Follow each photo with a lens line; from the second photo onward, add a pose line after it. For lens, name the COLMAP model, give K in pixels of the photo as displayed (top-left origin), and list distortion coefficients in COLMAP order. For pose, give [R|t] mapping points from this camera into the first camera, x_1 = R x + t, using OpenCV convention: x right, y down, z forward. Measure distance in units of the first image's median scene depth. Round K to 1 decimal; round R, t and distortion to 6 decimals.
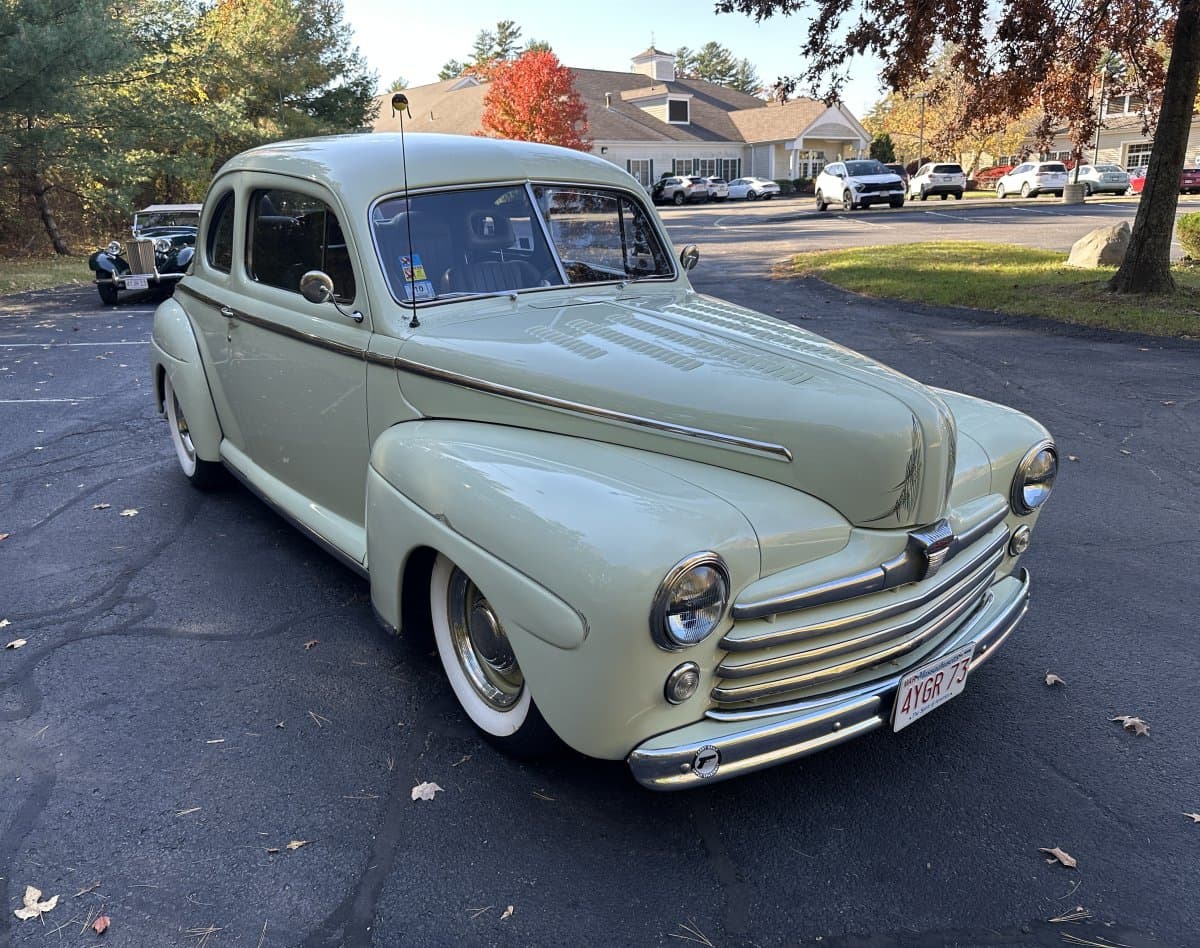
lens RADIAL K [[909.2, 0, 565.5], [0, 909.2, 472.1], [0, 0, 1]] dist [-0.002351, -0.003017]
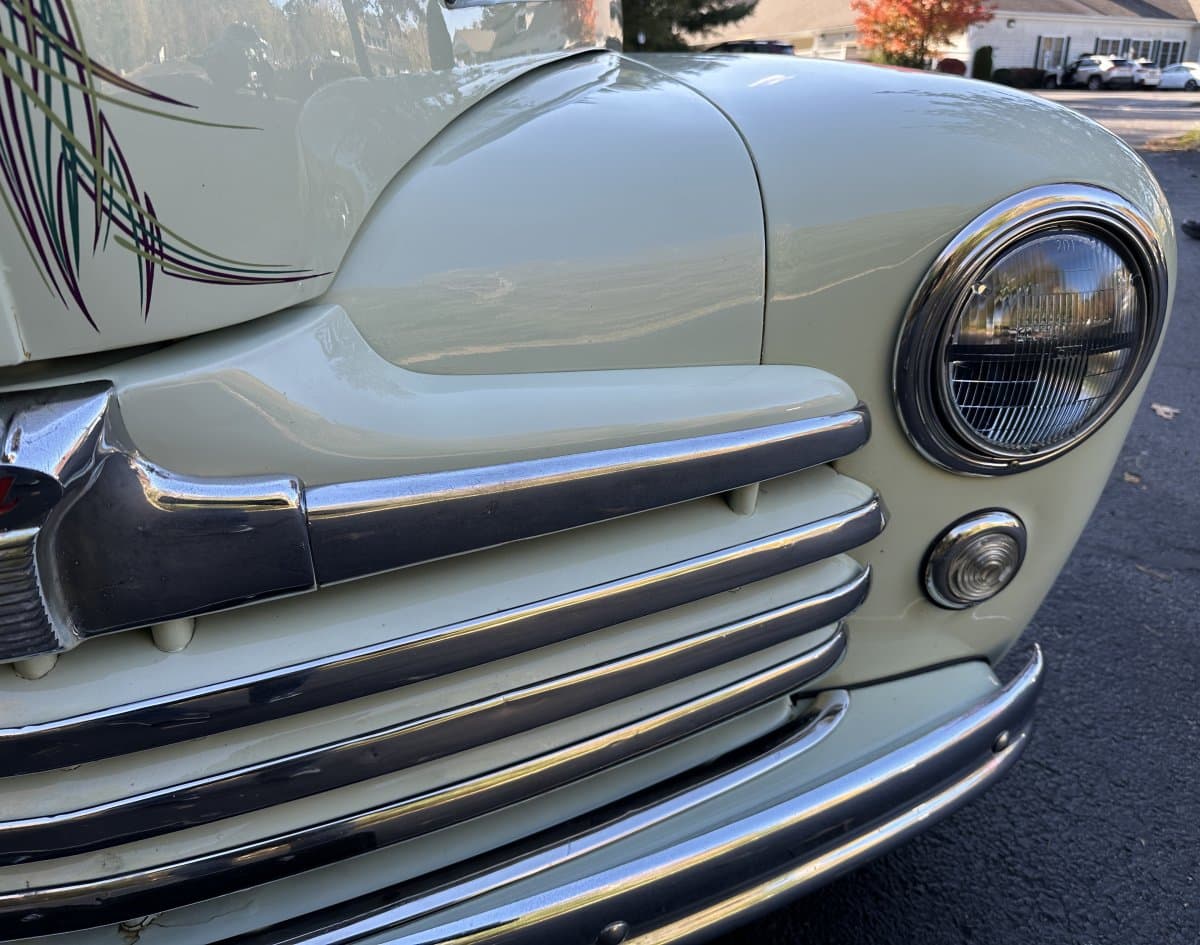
lens RADIAL K [[906.1, 0, 650.6], [0, 906.1, 471.7], [0, 0, 1]] dist [-0.003798, -0.003852]
pose [[0.947163, 0.157026, -0.279687, 0.145176], [-0.125472, 0.983874, 0.127469, 0.007916], [0.295193, -0.085642, 0.951592, 0.212202]]
